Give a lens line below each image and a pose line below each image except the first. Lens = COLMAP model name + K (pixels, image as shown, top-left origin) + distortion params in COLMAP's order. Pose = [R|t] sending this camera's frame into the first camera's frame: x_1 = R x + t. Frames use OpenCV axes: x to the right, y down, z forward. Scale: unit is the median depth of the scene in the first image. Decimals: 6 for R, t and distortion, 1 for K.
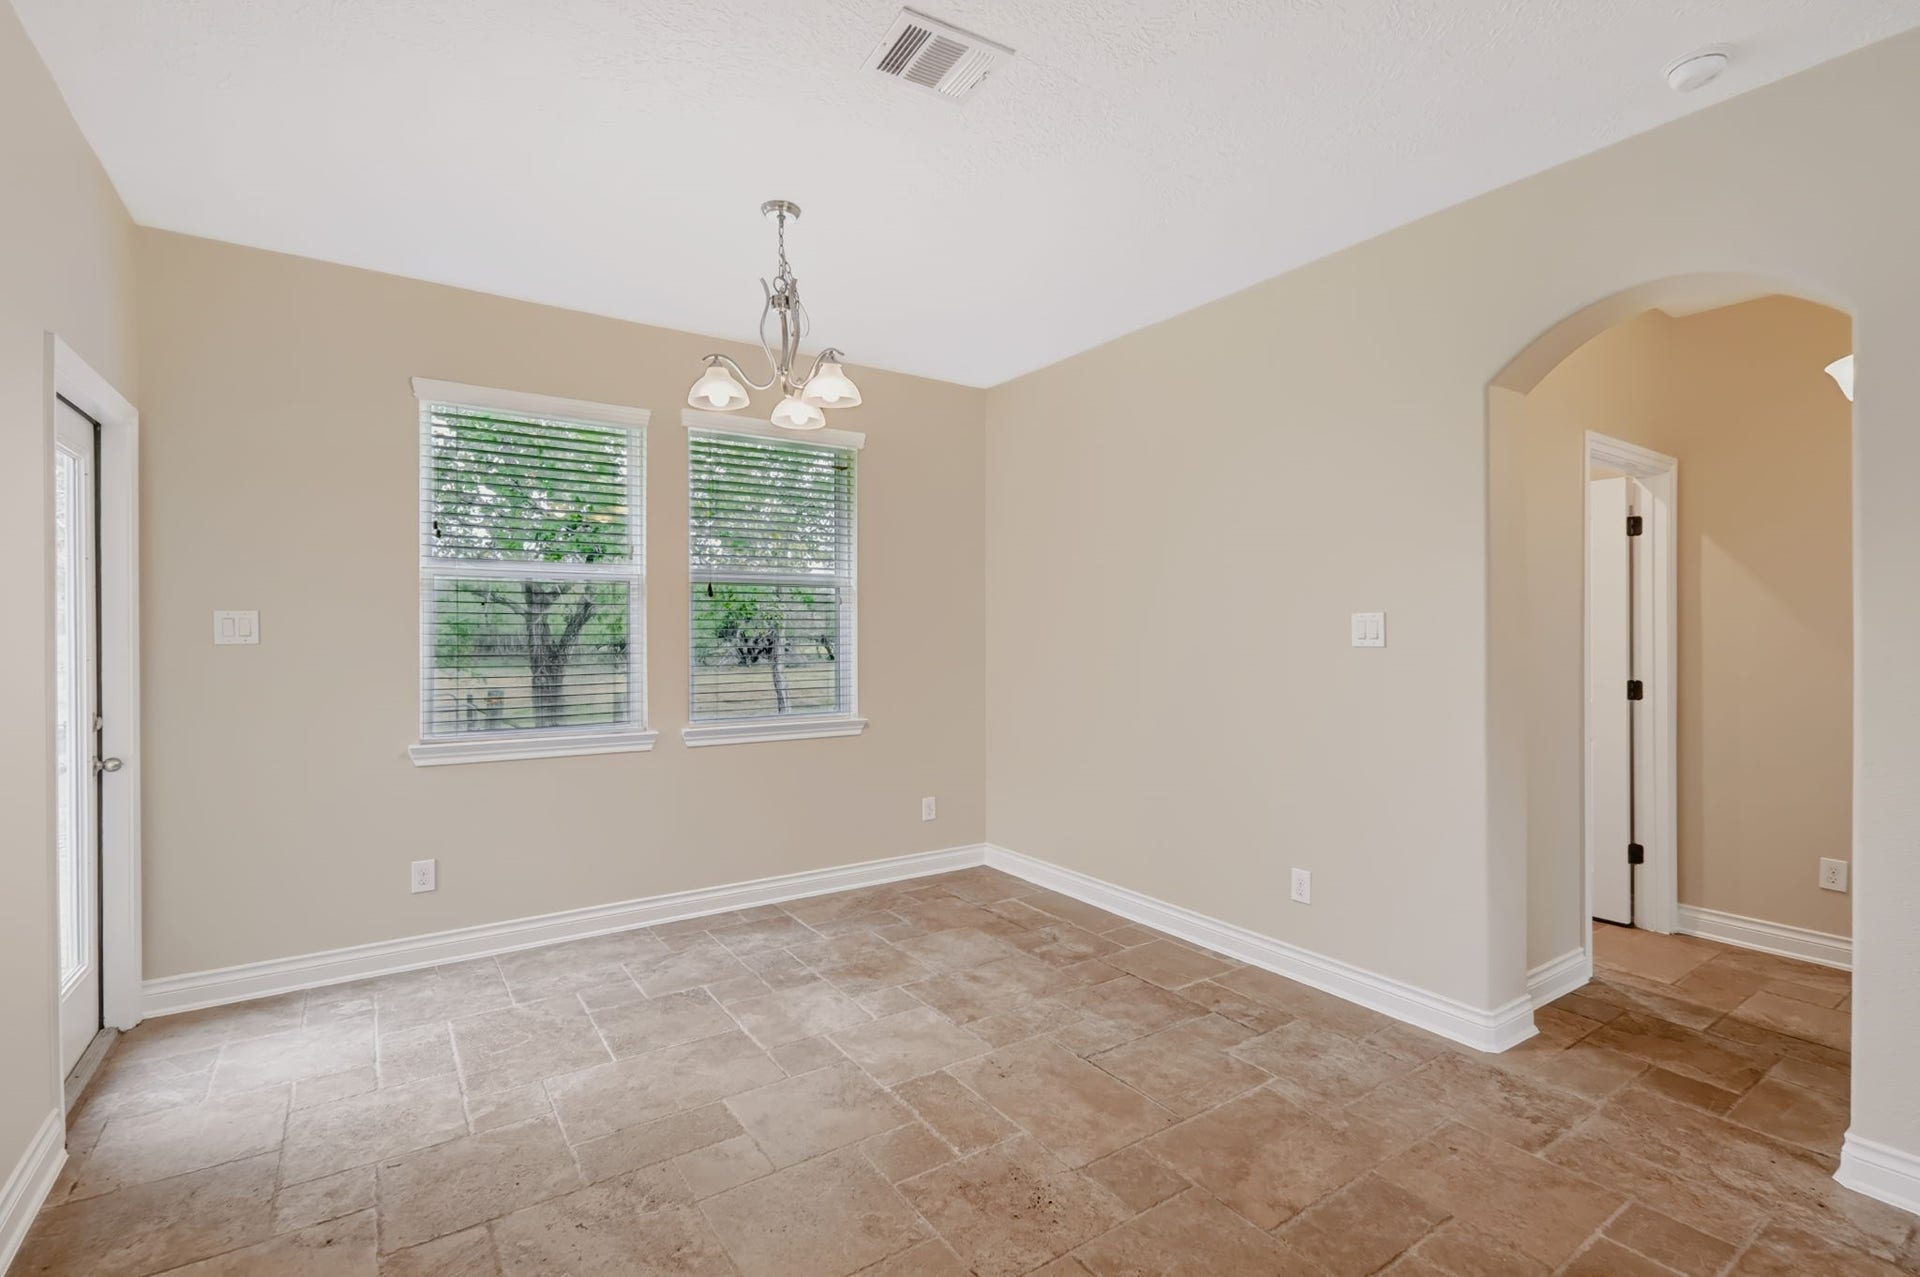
lens RADIAL K [[898.8, 0, 960.0], [0, 898.8, 638.5], [0, 0, 1]] dist [0.004030, 0.000565]
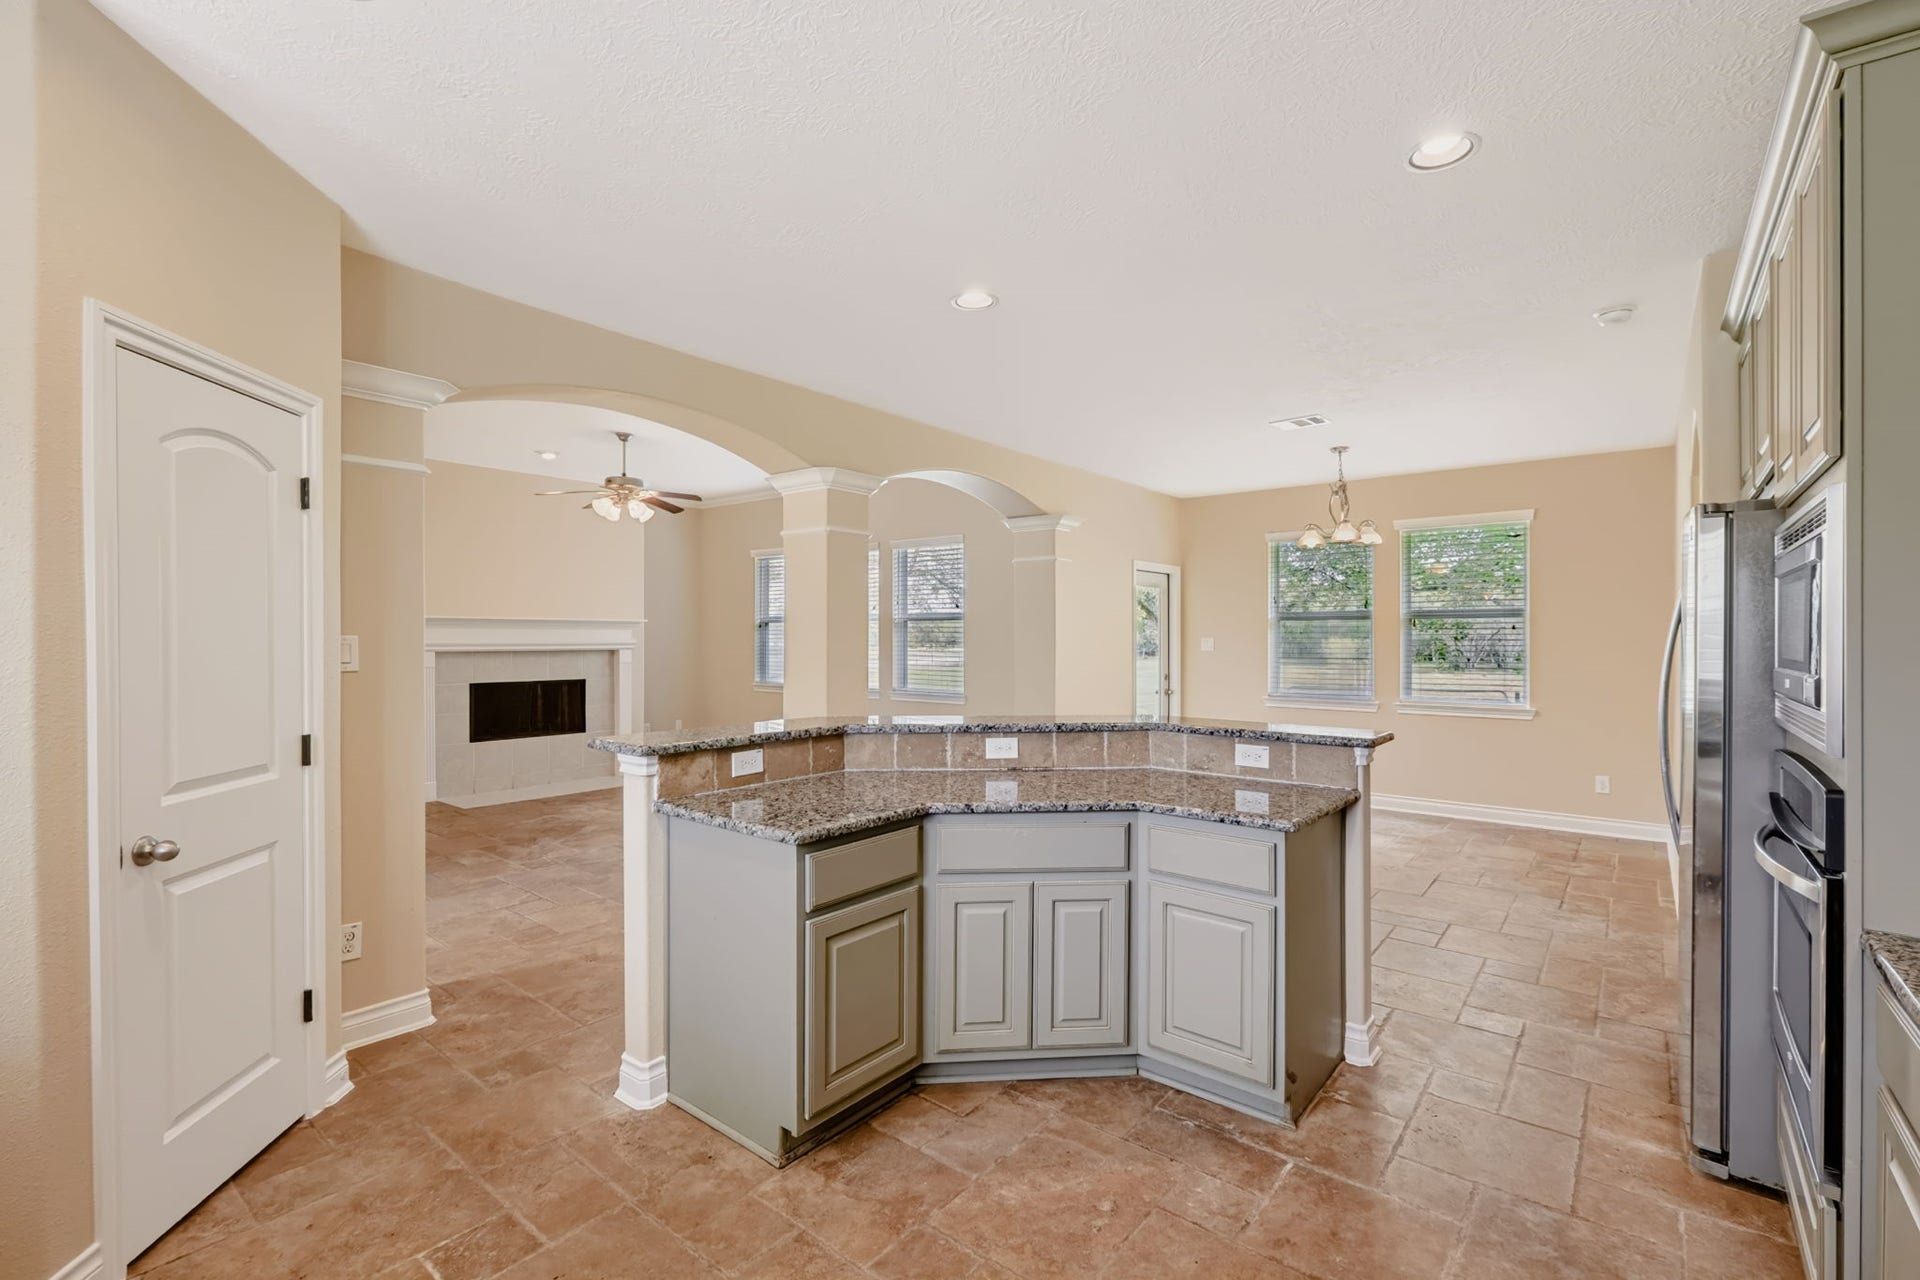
lens RADIAL K [[844.7, 0, 960.0], [0, 844.7, 640.0], [0, 0, 1]] dist [-0.001526, 0.000018]
pose [[0.295788, 0.002867, -0.955249, 1.047856], [-0.005535, 0.999984, 0.001287, -0.019505], [0.955238, 0.004907, 0.295799, -0.320167]]
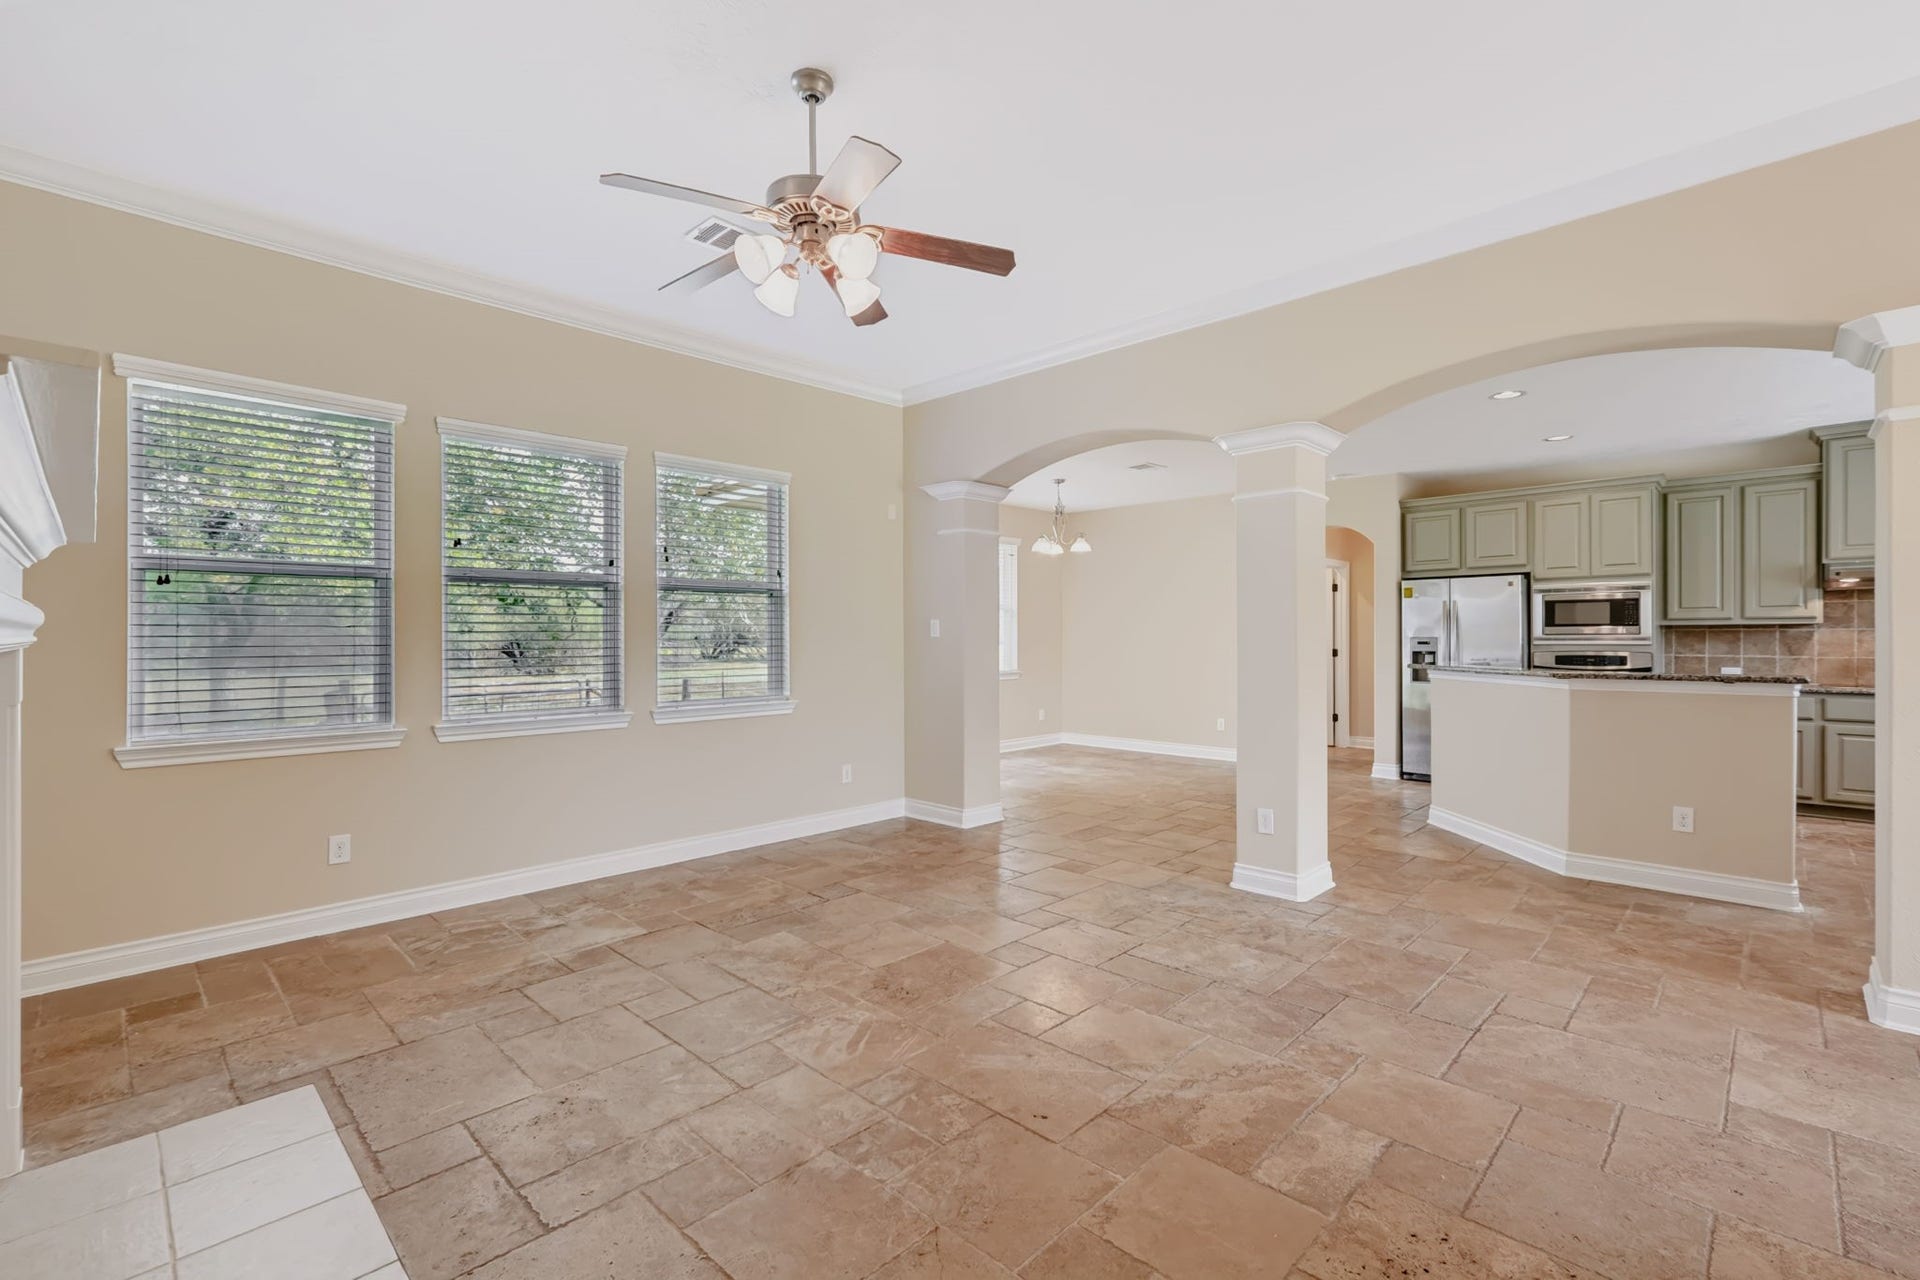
lens RADIAL K [[844.7, 0, 960.0], [0, 844.7, 640.0], [0, 0, 1]] dist [-0.001526, 0.000018]
pose [[0.978862, -0.005125, 0.204457, -0.781958], [0.004706, 0.999986, 0.002533, 0.008793], [-0.204467, -0.001518, 0.978872, -1.127731]]
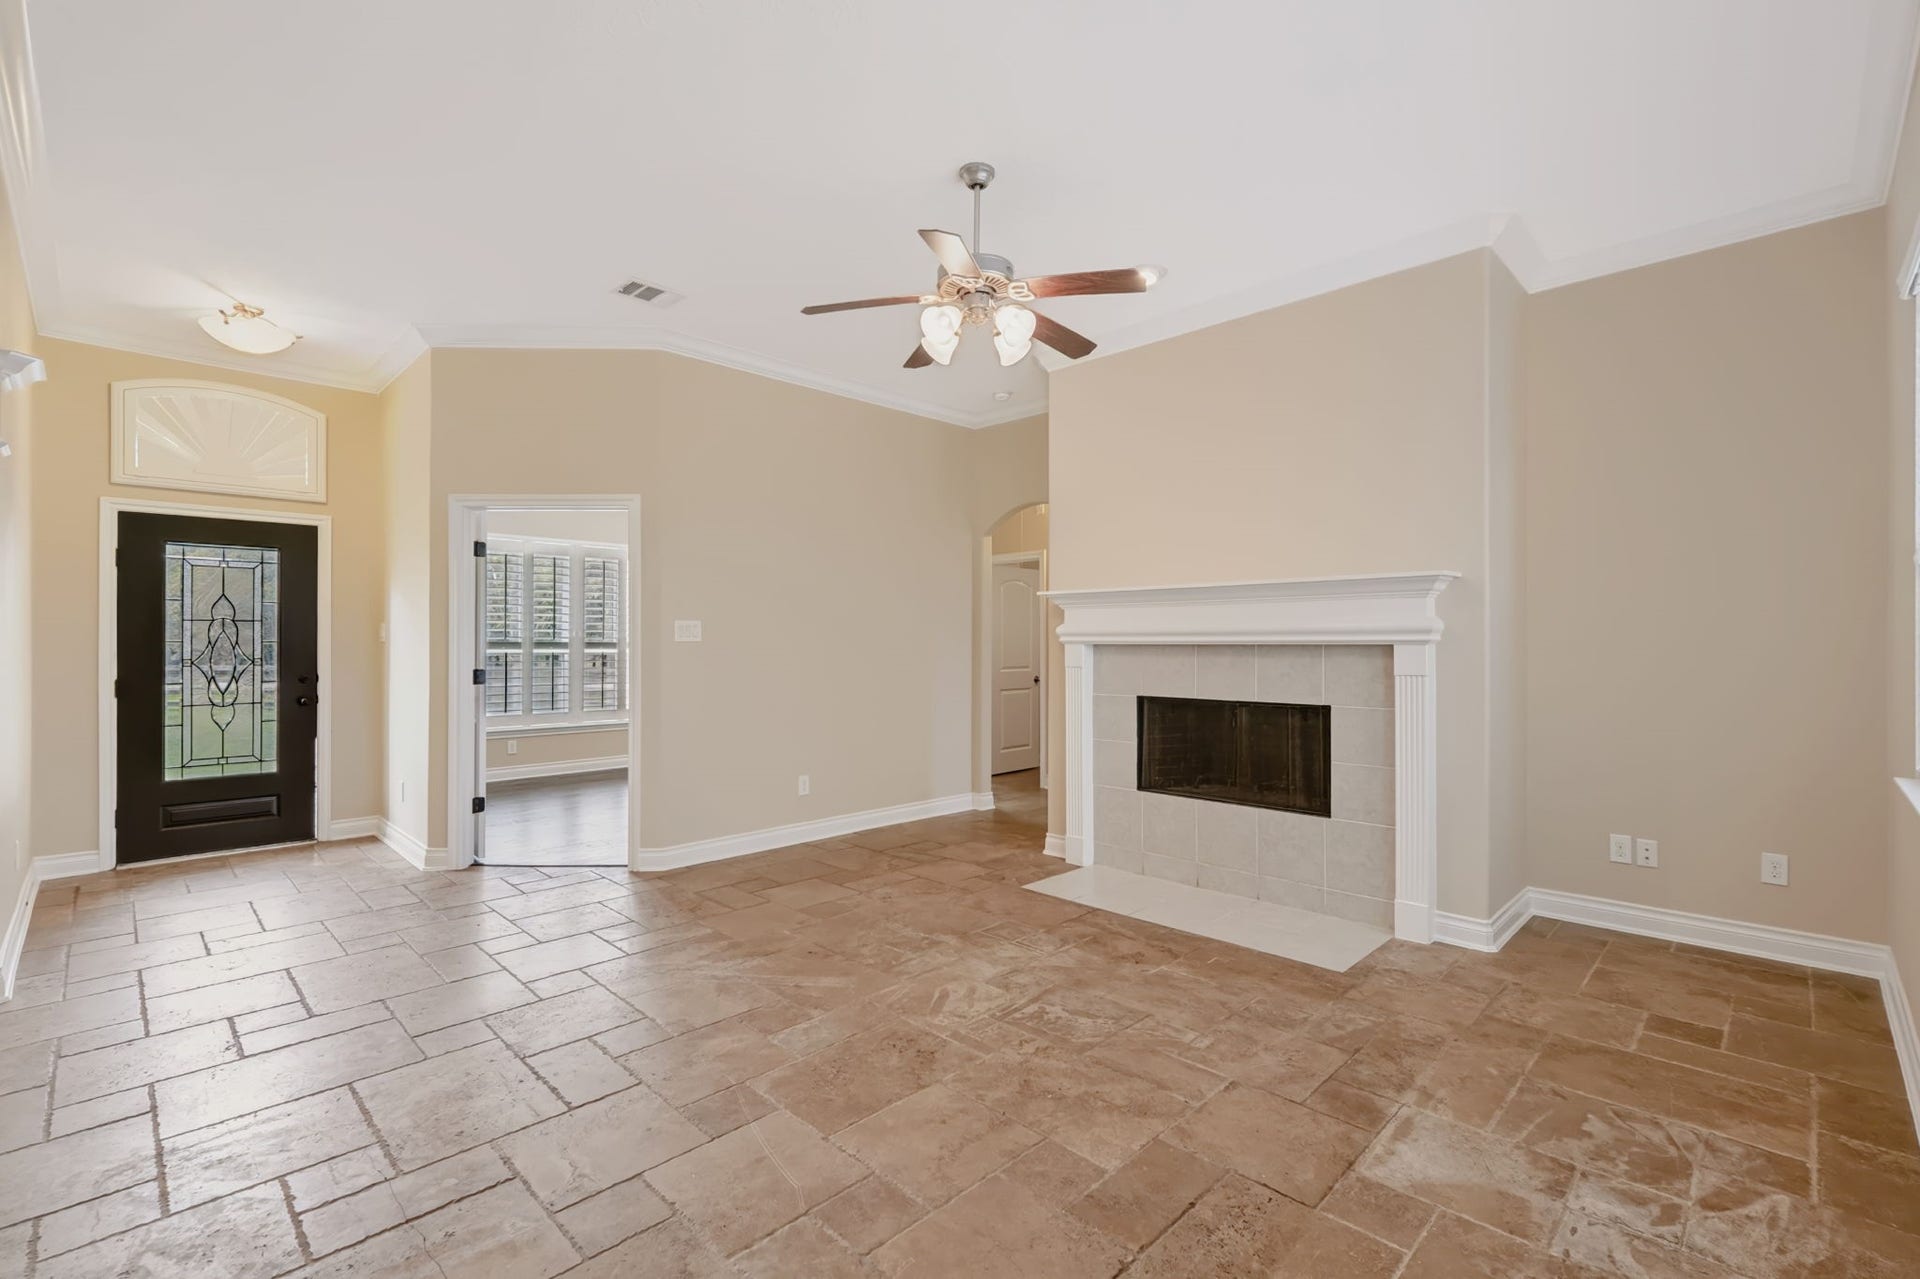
lens RADIAL K [[844.7, 0, 960.0], [0, 844.7, 639.5], [0, 0, 1]] dist [-0.001526, 0.000018]
pose [[-0.980244, 0.000670, -0.197790, -0.591628], [0.000373, 0.999999, 0.001537, 0.005669], [0.197790, 0.001433, -0.980243, 0.303421]]
